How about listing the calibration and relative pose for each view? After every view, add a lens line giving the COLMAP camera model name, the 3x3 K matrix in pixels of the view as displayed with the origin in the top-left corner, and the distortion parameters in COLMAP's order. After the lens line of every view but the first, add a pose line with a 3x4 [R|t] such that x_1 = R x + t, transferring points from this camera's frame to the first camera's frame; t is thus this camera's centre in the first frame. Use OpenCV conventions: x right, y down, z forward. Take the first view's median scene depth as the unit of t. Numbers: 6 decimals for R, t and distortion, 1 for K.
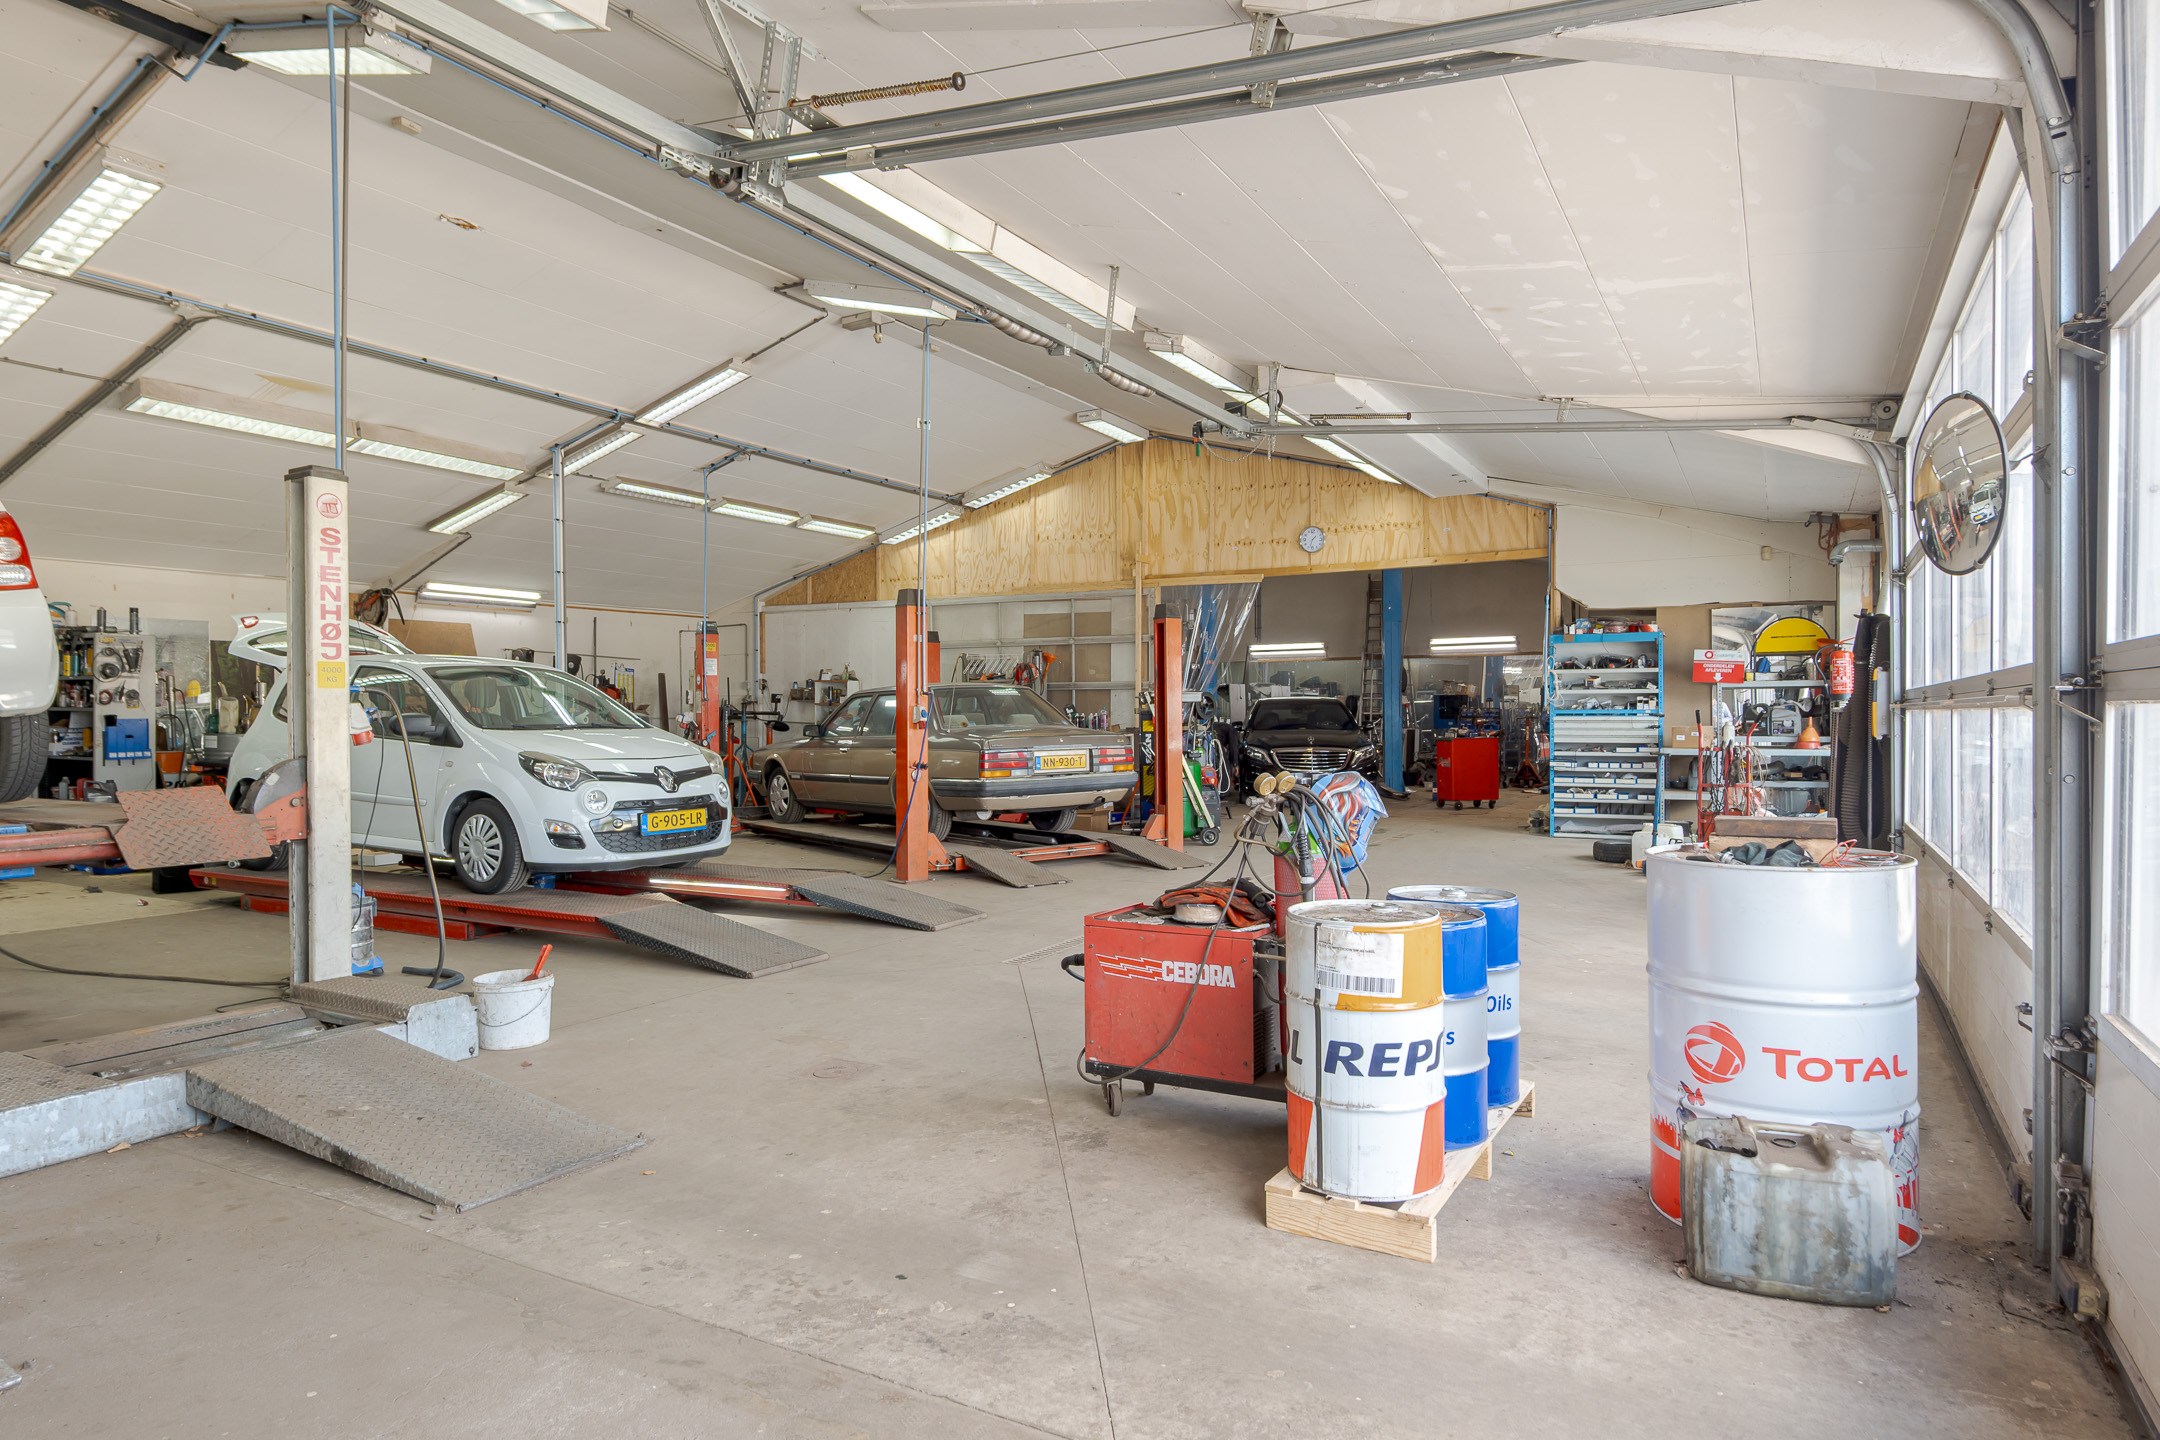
lens RADIAL K [[1249.2, 0, 1071.9], [0, 1249.2, 723.2], [0, 0, 1]] dist [-0.012730, 0.001287]
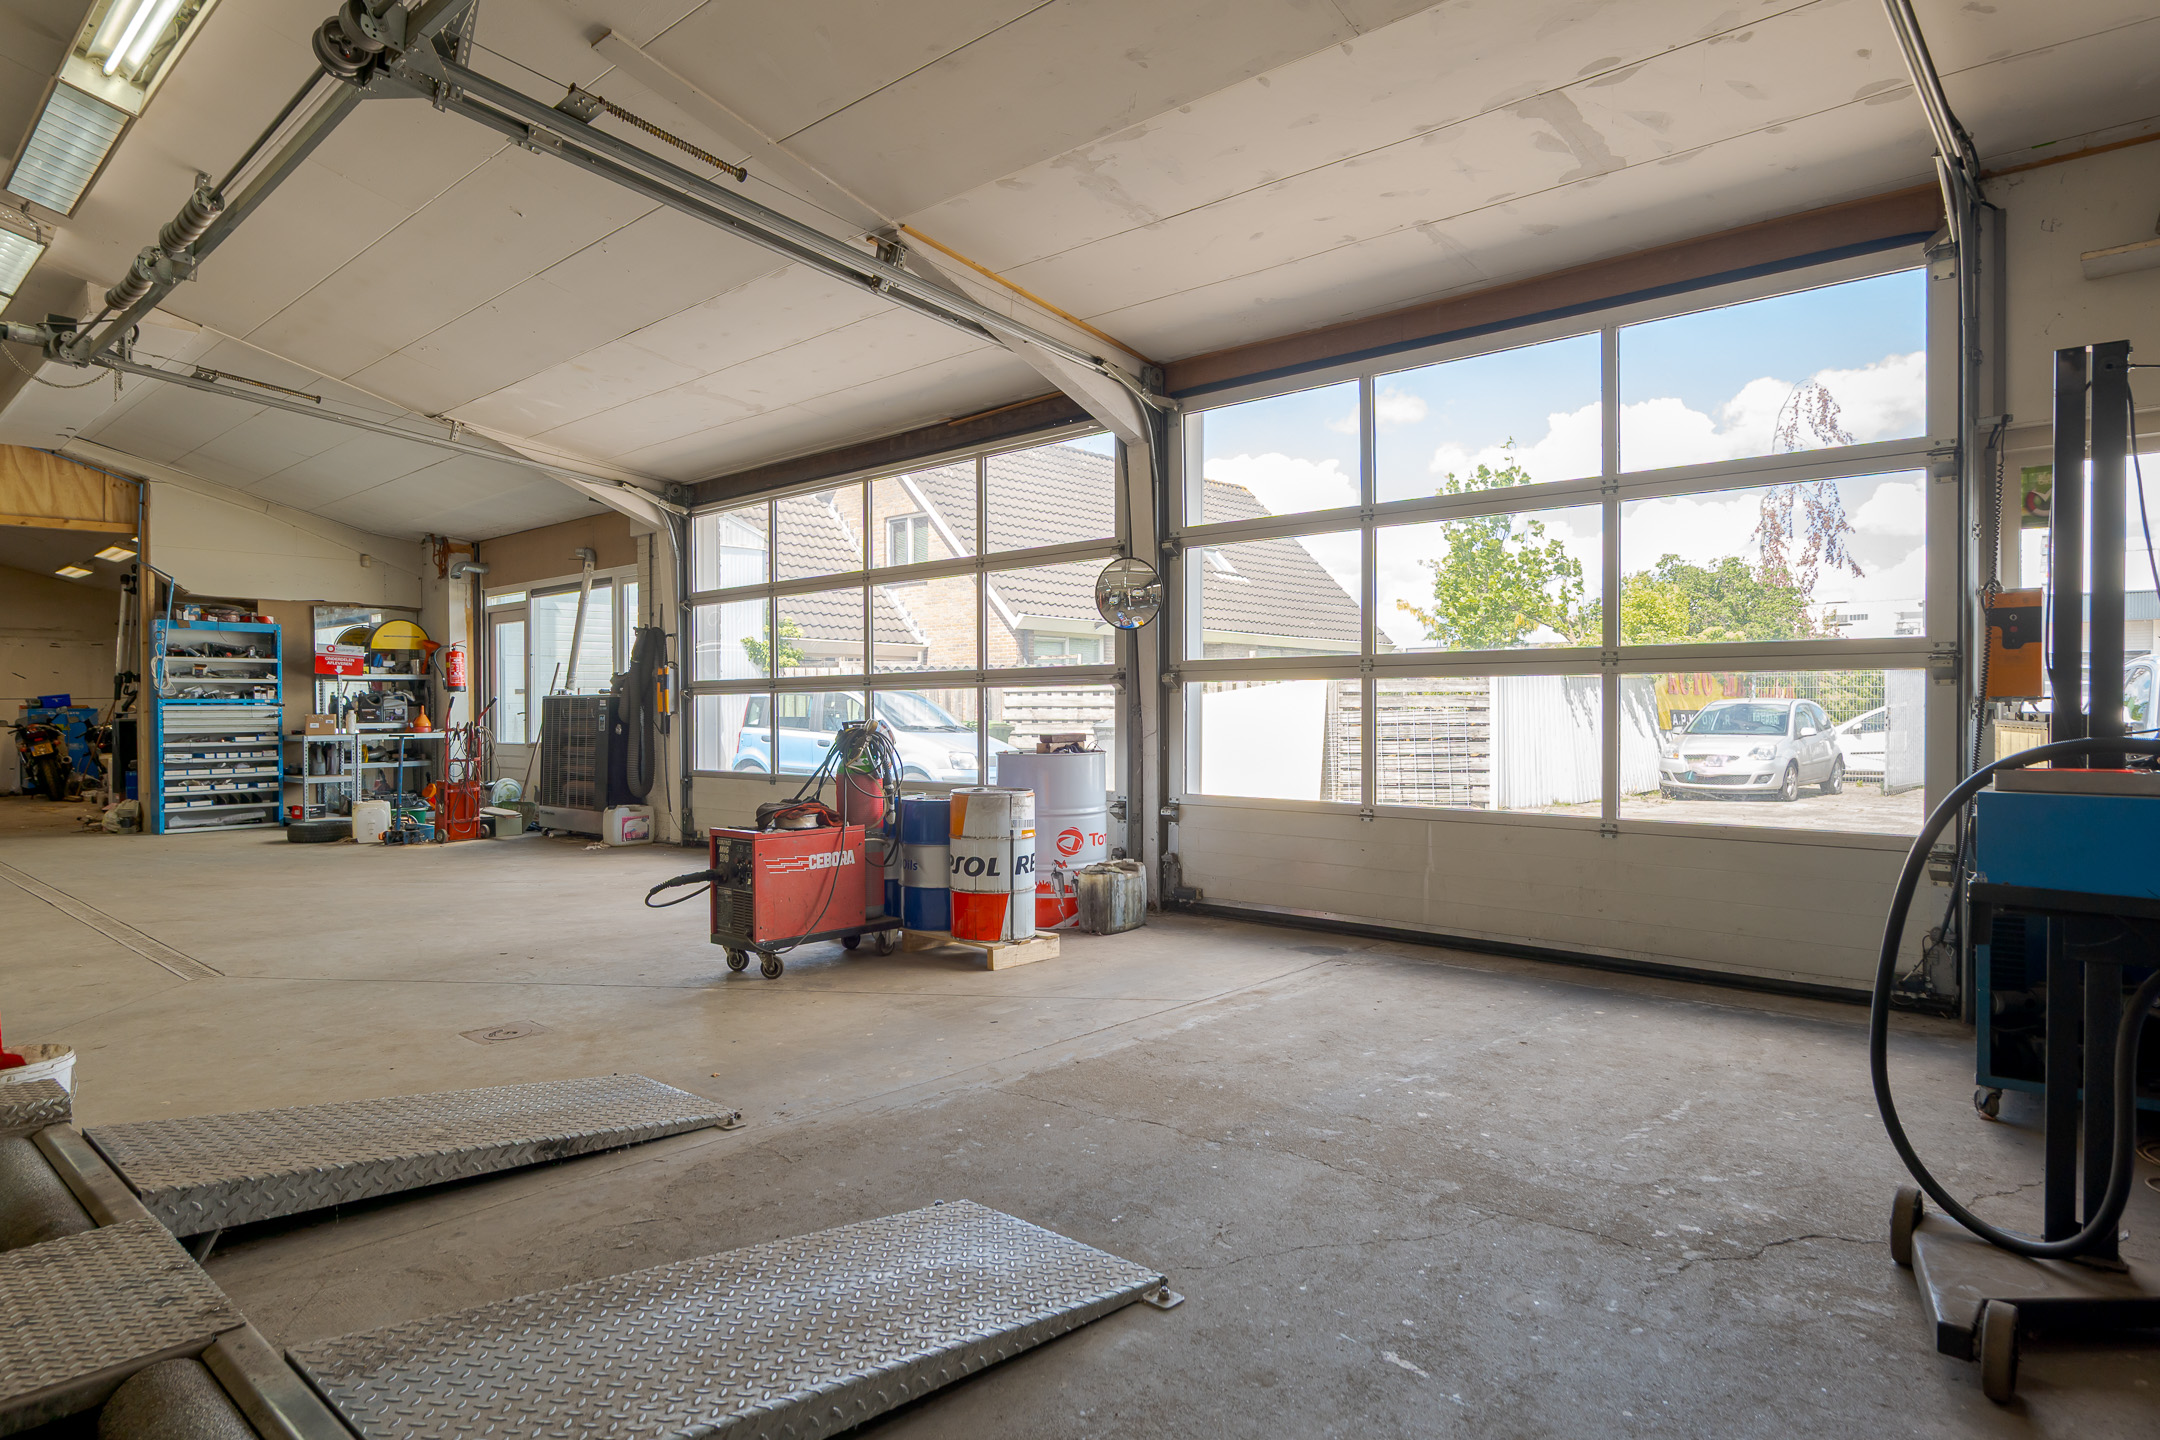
lens RADIAL K [[1249.2, 0, 1083.8], [0, 1249.2, 720.8], [0, 0, 1]] dist [-0.012730, 0.001287]
pose [[0.222753, -0.006605, 0.974853, -0.375235], [0.012687, 0.999912, 0.003876, 0.011174], [-0.974792, 0.011505, 0.222817, 0.116580]]
